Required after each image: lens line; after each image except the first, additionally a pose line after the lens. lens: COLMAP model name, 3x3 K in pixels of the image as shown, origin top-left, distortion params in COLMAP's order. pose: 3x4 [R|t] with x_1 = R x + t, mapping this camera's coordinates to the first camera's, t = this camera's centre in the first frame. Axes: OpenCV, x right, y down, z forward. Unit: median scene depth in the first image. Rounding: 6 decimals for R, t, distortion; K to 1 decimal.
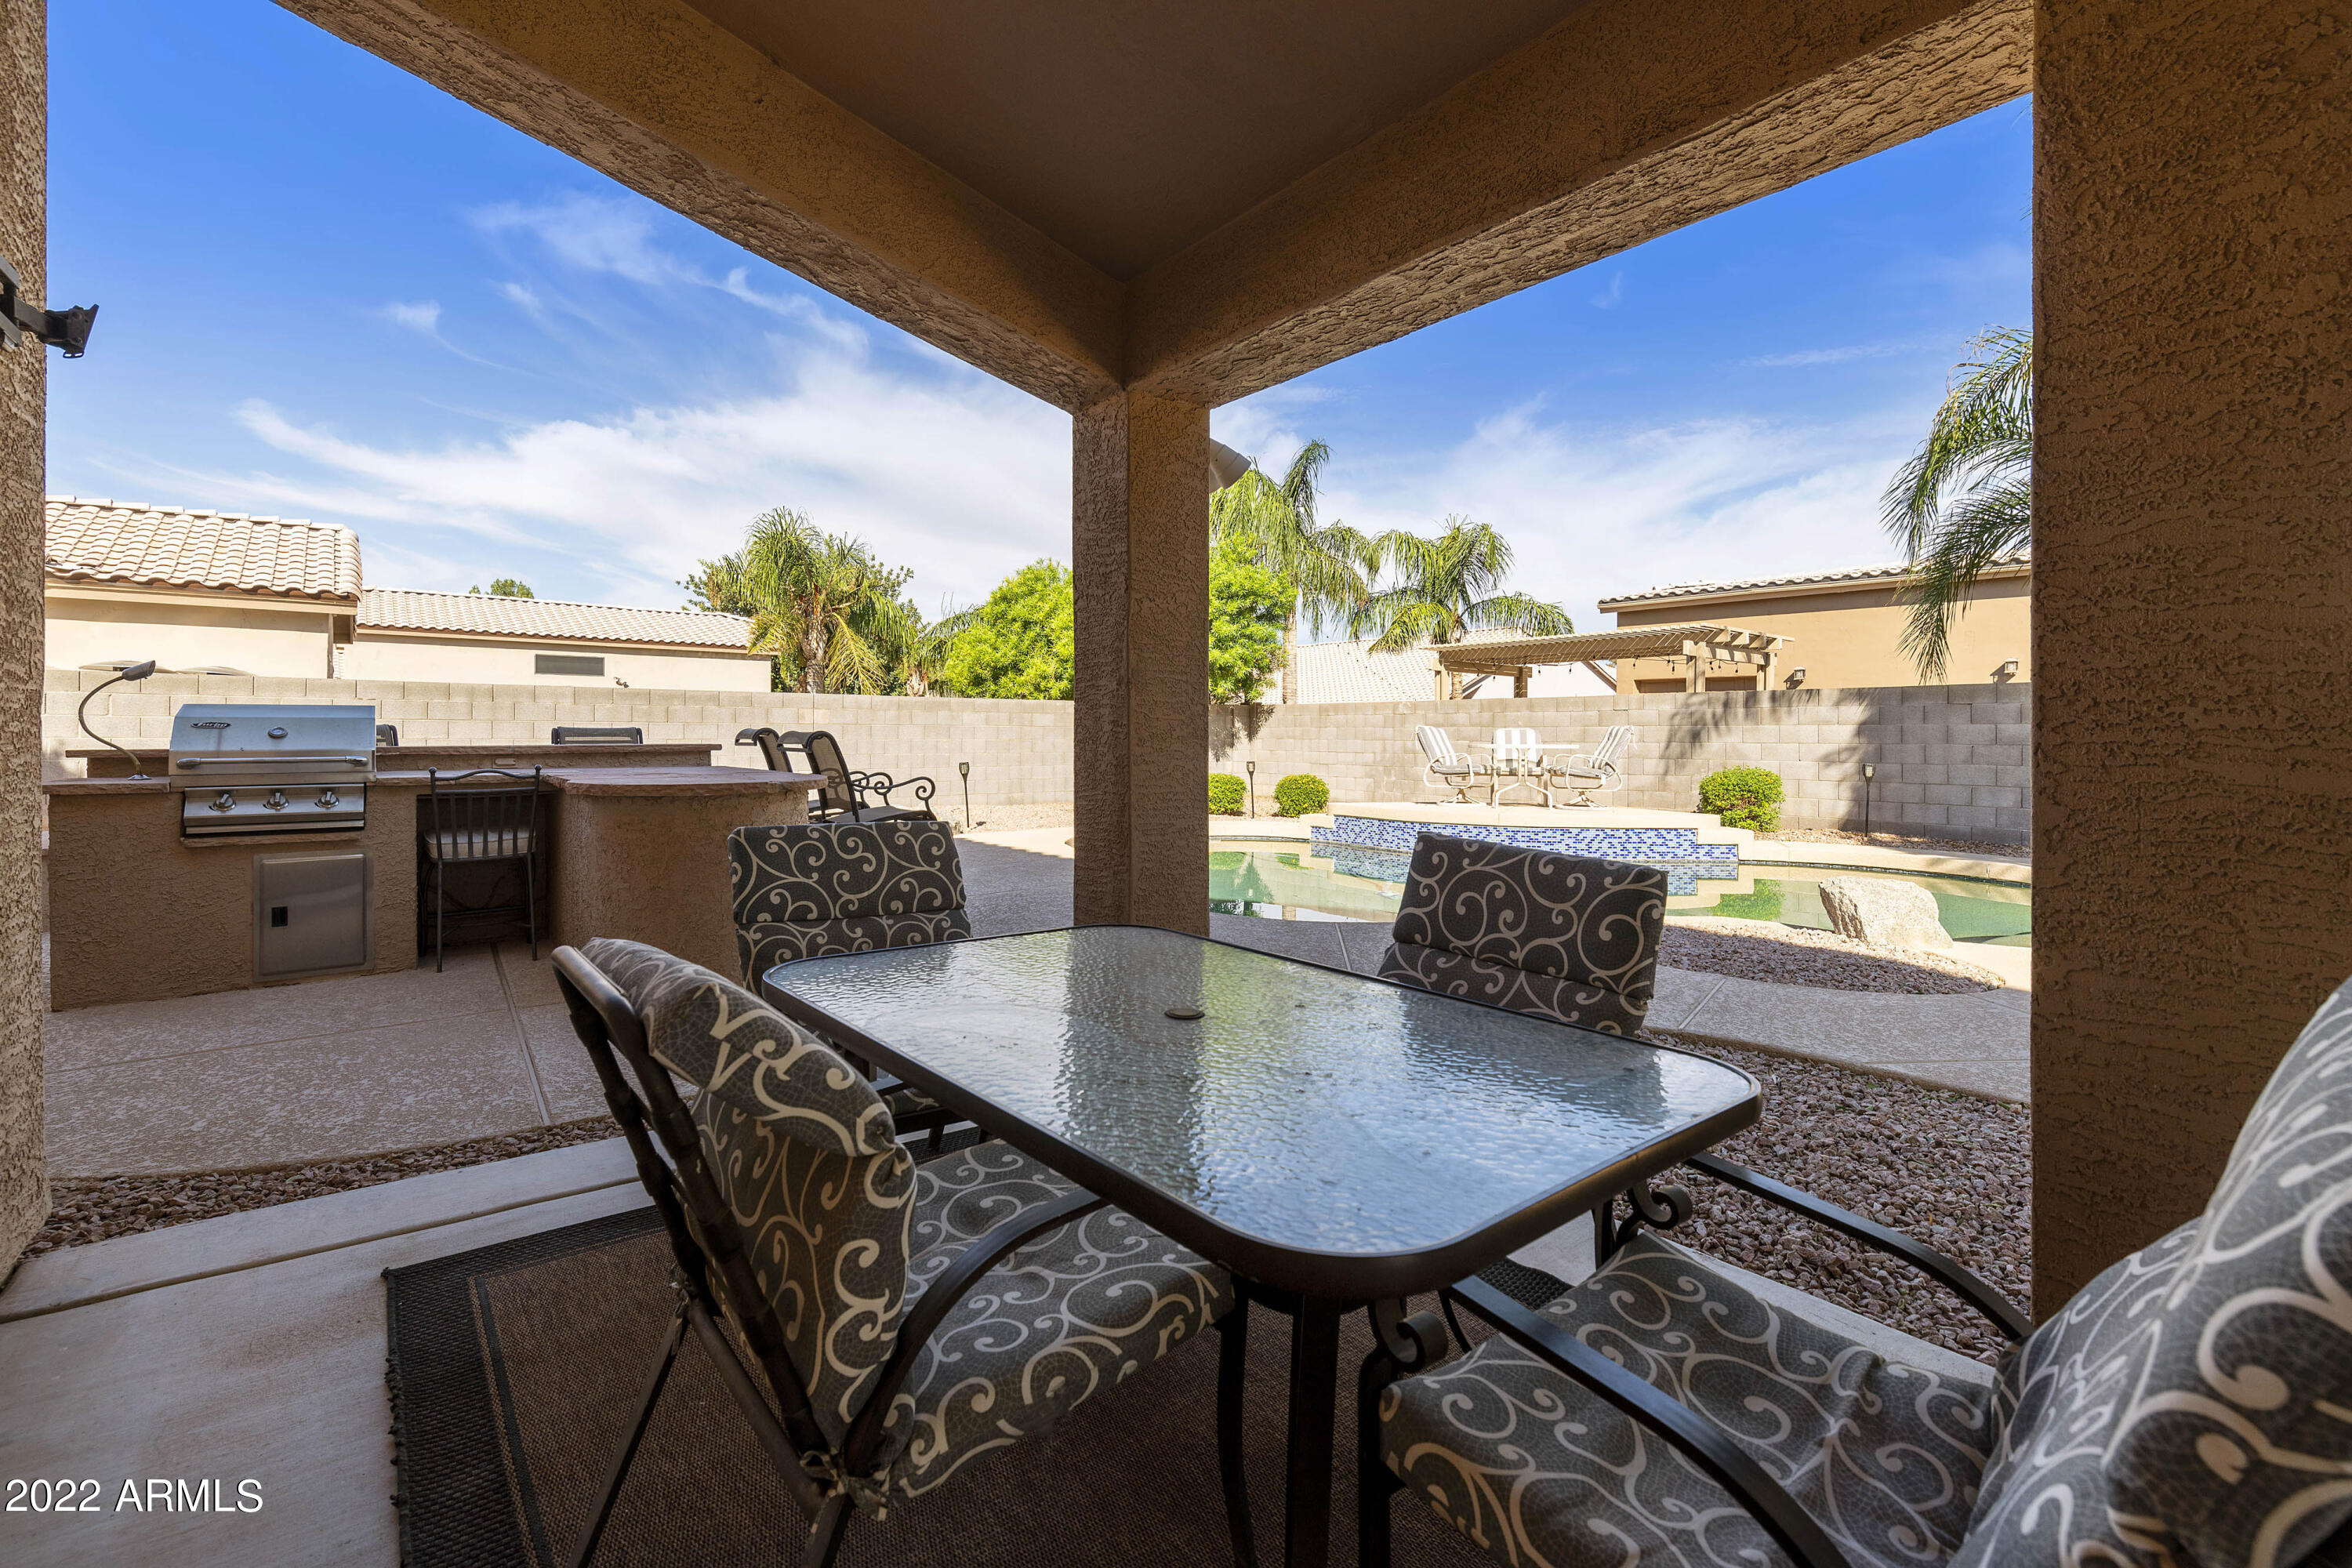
lens RADIAL K [[1020.8, 0, 1181.2], [0, 1020.8, 740.4], [0, 0, 1]] dist [0.000756, -0.000070]
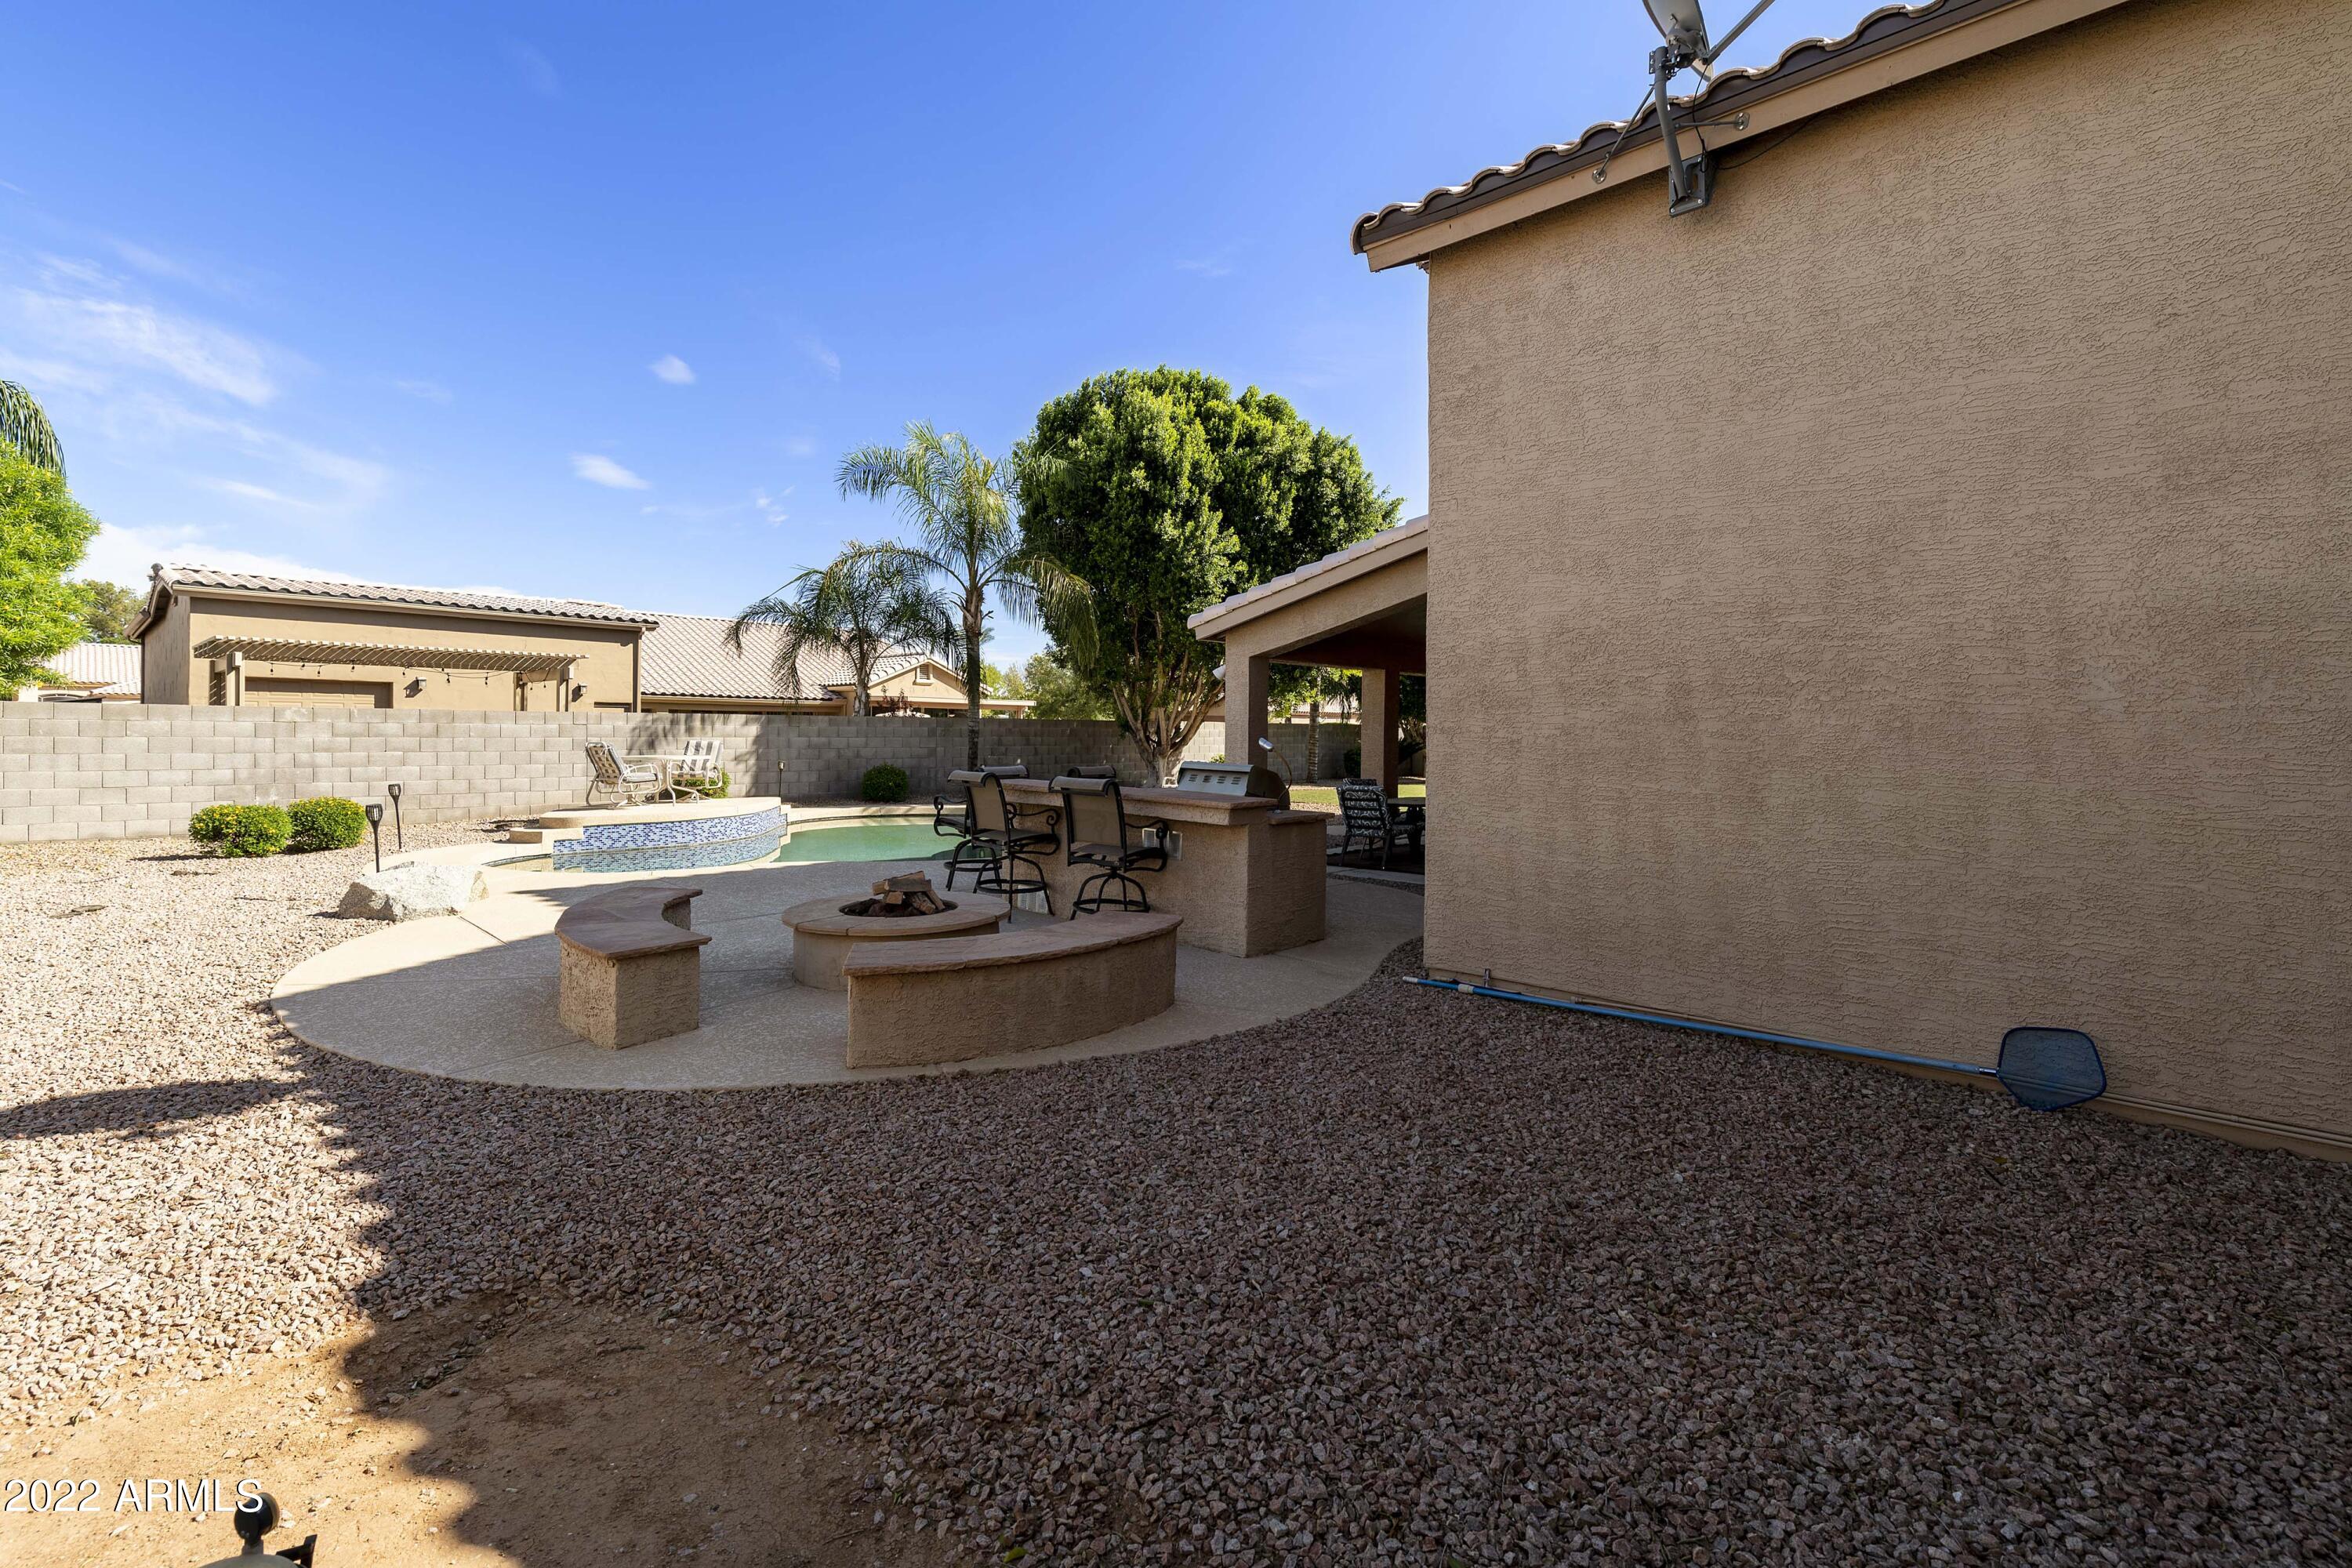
lens RADIAL K [[1020.8, 0, 1181.2], [0, 1020.8, 740.4], [0, 0, 1]] dist [0.000756, -0.000070]
pose [[-0.134003, -0.011781, 0.990911, -0.996386], [0.003735, 0.999916, 0.012393, -0.026569], [-0.990974, 0.005362, -0.133948, 0.540954]]
